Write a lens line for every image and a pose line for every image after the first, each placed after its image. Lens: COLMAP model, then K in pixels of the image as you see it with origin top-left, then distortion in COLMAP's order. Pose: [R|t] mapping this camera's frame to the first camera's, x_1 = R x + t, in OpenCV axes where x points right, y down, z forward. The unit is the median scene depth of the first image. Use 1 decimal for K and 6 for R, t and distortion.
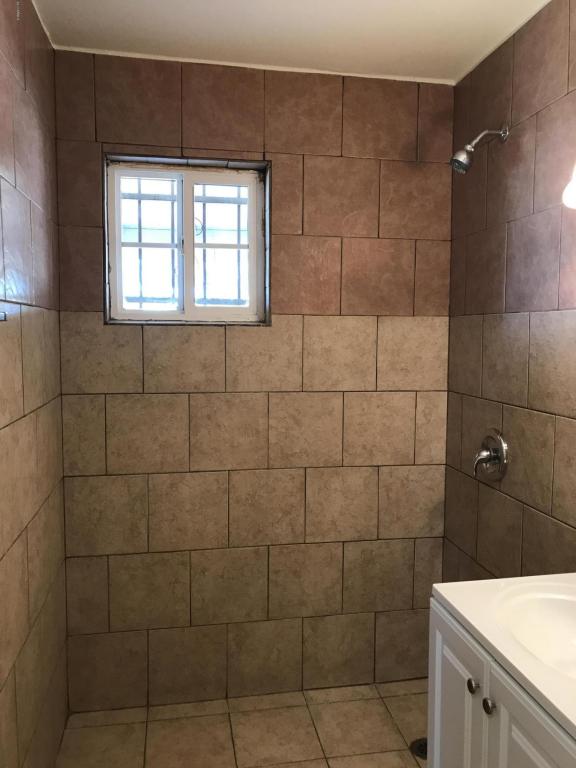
lens RADIAL K [[629.6, 0, 294.1], [0, 629.6, 376.8], [0, 0, 1]] dist [0.026243, -0.026183]
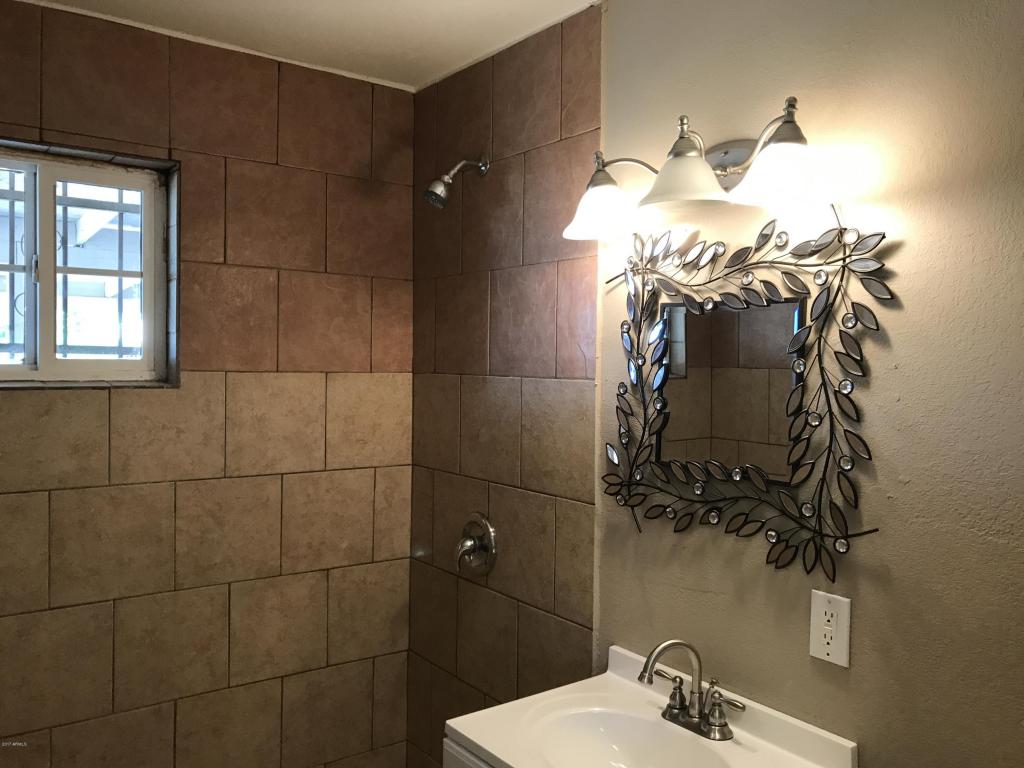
lens RADIAL K [[839.4, 0, 516.0], [0, 839.4, 380.6], [0, 0, 1]] dist [0.026243, -0.026183]
pose [[0.898794, -0.004445, 0.438349, -0.112316], [0.023038, 0.999046, -0.037108, -0.044654], [-0.437766, 0.043451, 0.898038, -0.024954]]
